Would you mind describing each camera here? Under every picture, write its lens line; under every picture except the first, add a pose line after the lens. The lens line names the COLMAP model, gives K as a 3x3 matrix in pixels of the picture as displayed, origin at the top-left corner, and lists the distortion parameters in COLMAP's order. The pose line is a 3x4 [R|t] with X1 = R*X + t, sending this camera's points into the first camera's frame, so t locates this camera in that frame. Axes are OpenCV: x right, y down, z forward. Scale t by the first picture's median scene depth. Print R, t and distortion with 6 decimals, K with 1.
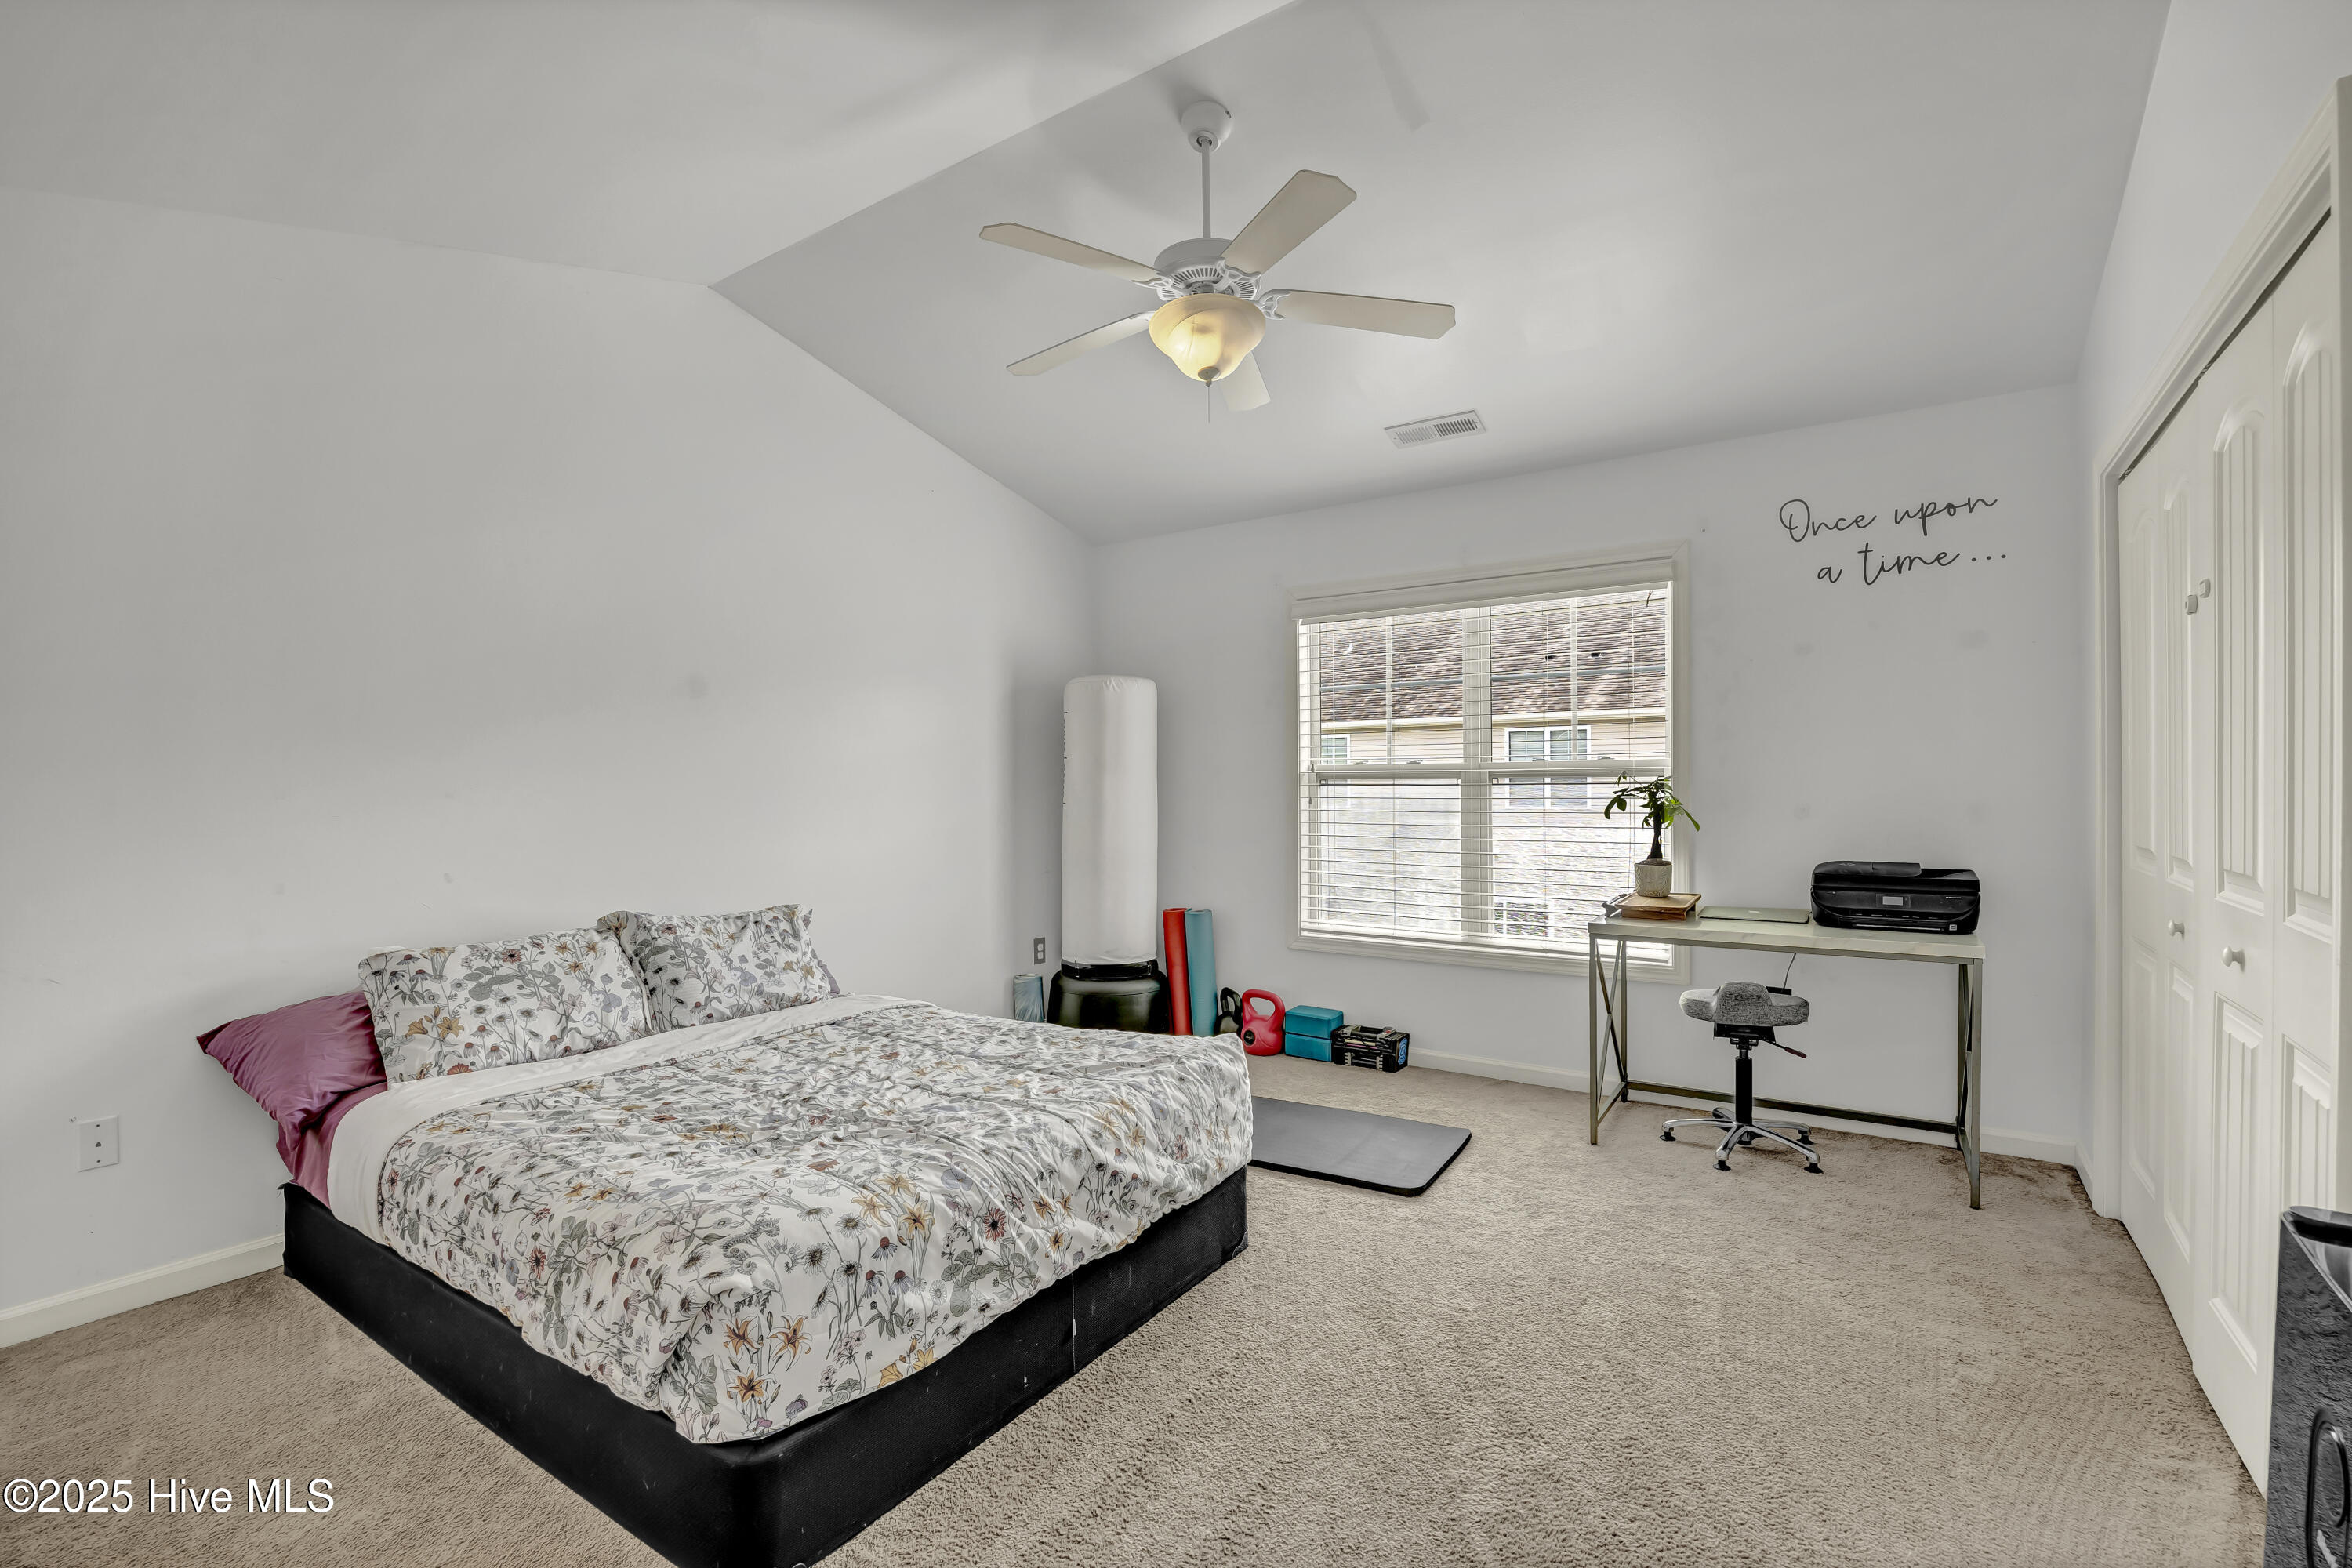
lens RADIAL K [[1044.9, 0, 1172.5], [0, 1044.9, 785.5], [0, 0, 1]] dist [-0.017170, -0.000305]
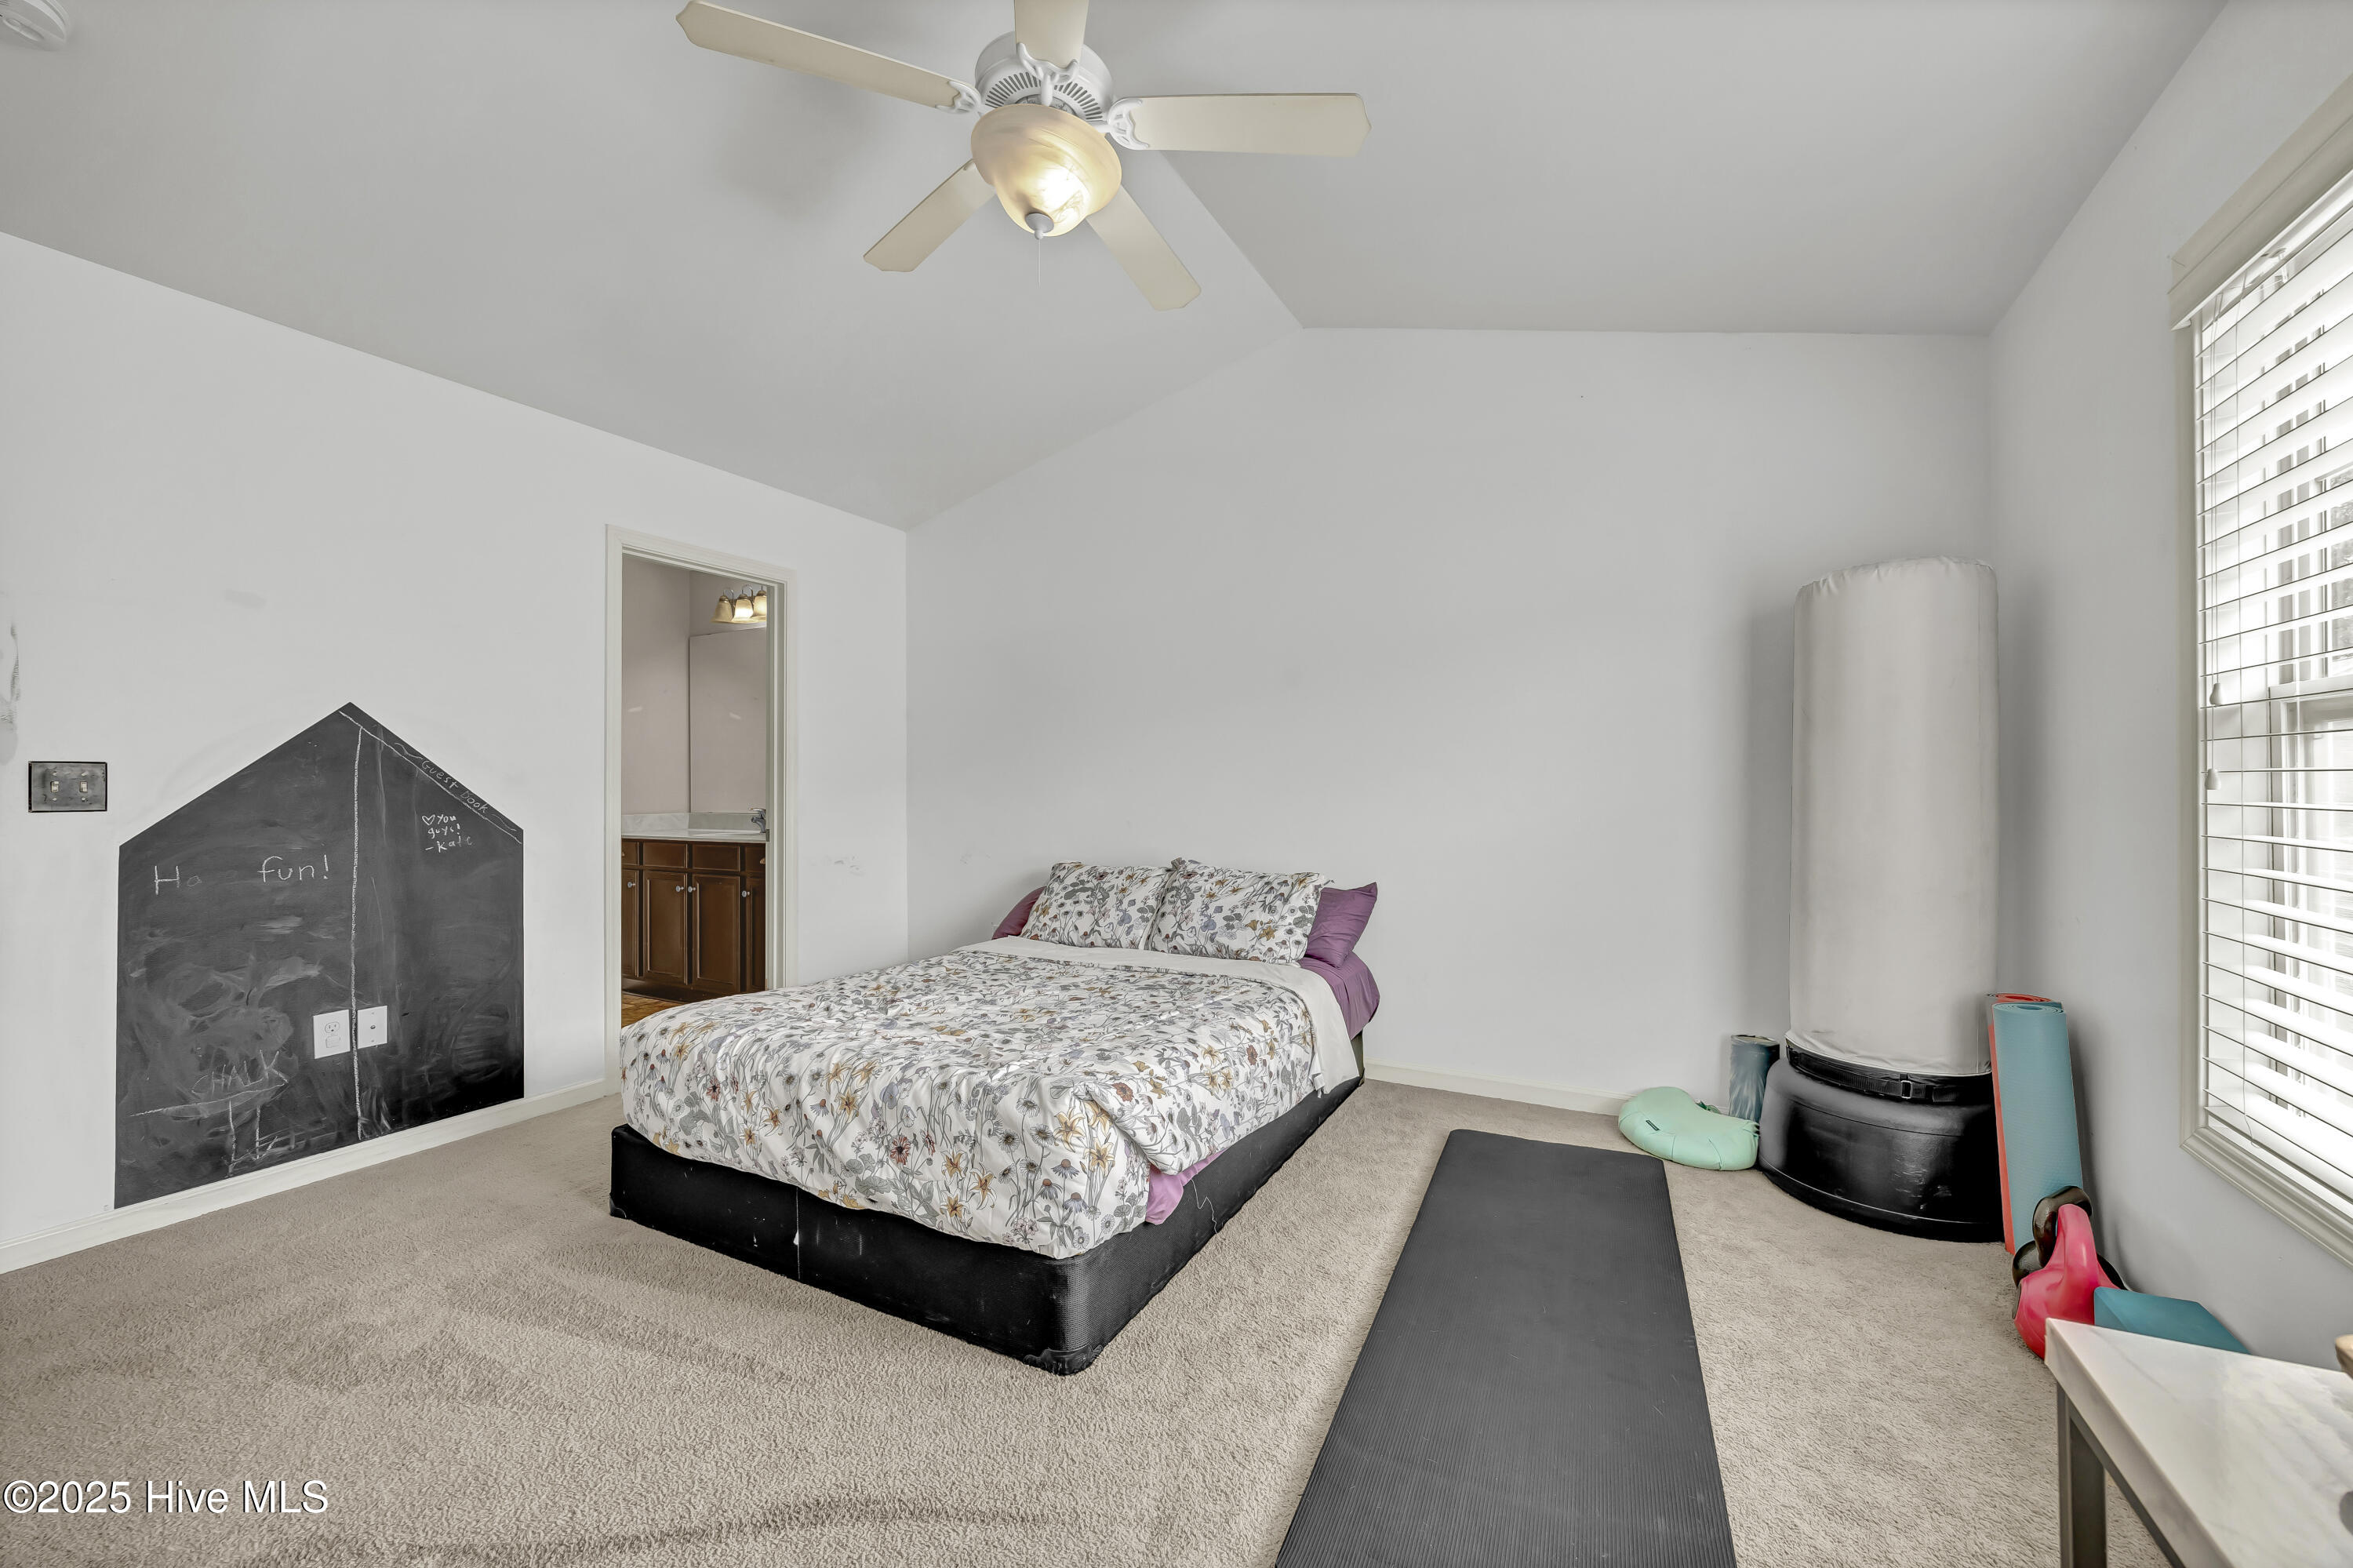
lens RADIAL K [[907.7, 0, 1175.9], [0, 907.7, 774.6], [0, 0, 1]] dist [-0.005917, 0.001049]
pose [[0.113828, -0.004999, -0.993488, 0.552951], [0.001011, 0.999987, -0.004916, 0.019984], [0.993500, -0.000445, 0.113832, 0.783469]]
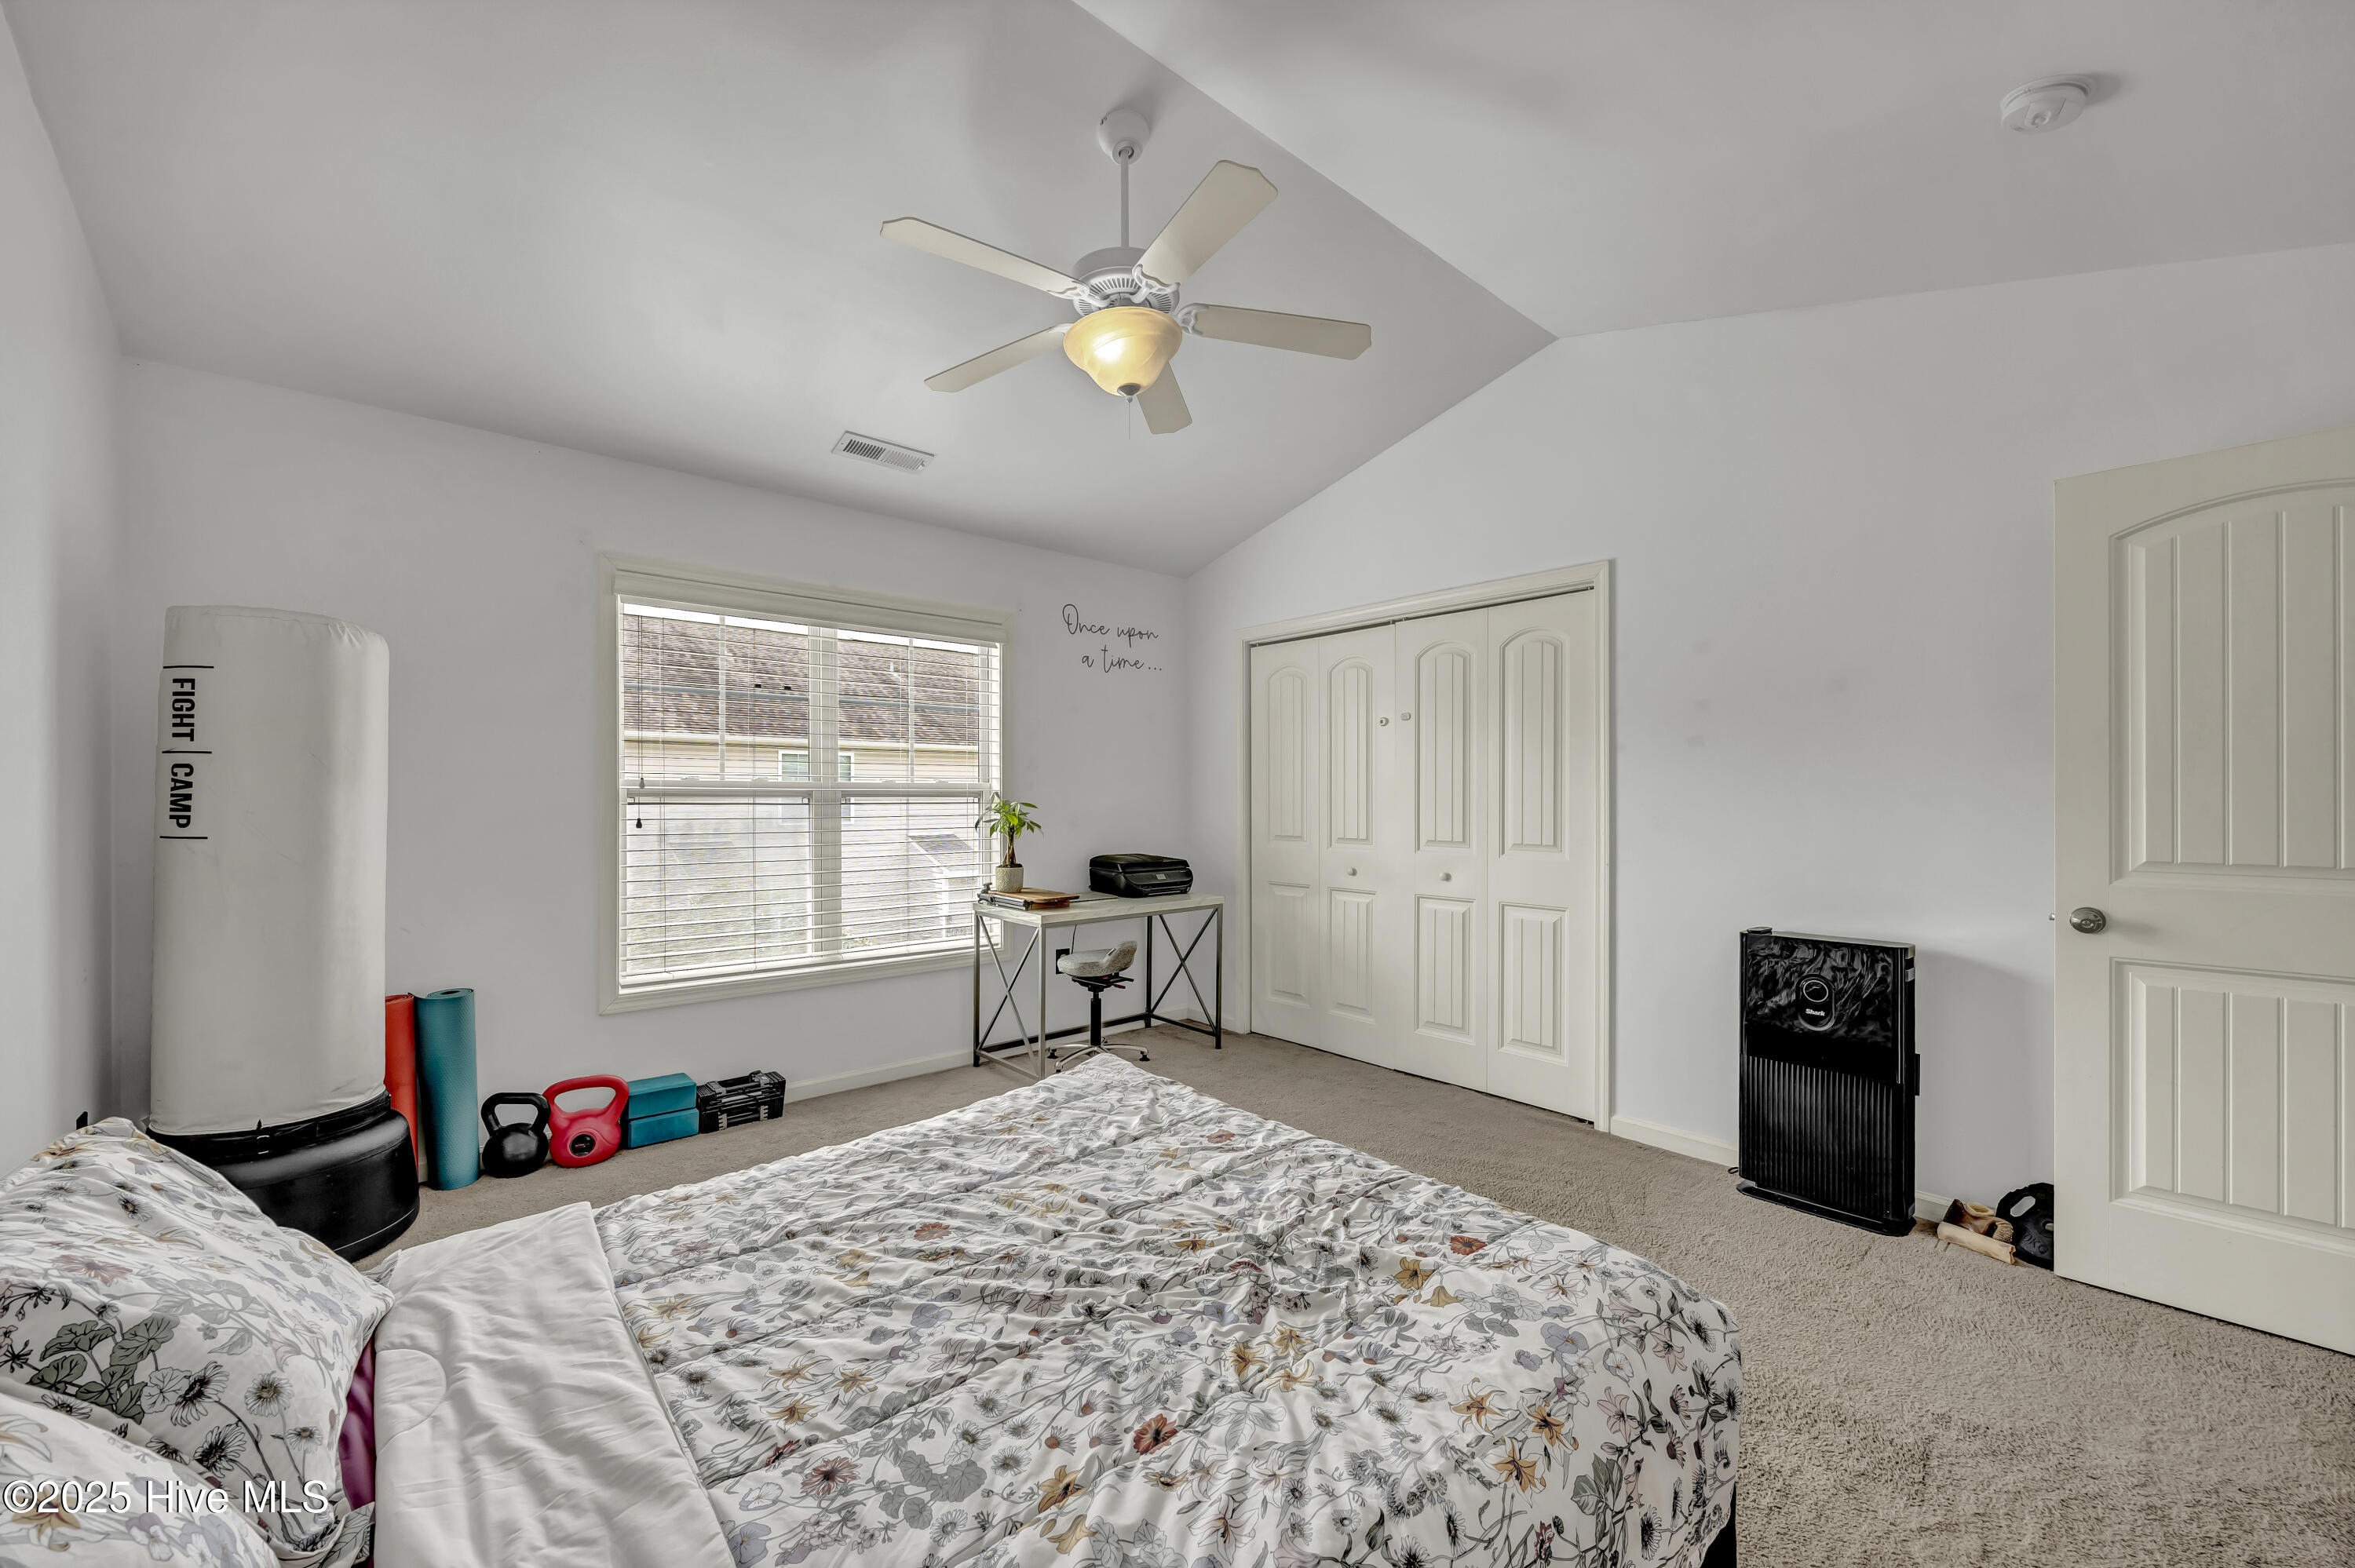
lens RADIAL K [[908.3, 0, 1202.6], [0, 908.3, 812.2], [0, 0, 1]] dist [-0.005917, 0.001049]
pose [[0.234482, -0.006228, 0.972100, -0.612159], [0.003207, 0.999979, 0.005633, 0.003584], [-0.972115, 0.001797, 0.234497, 0.573630]]
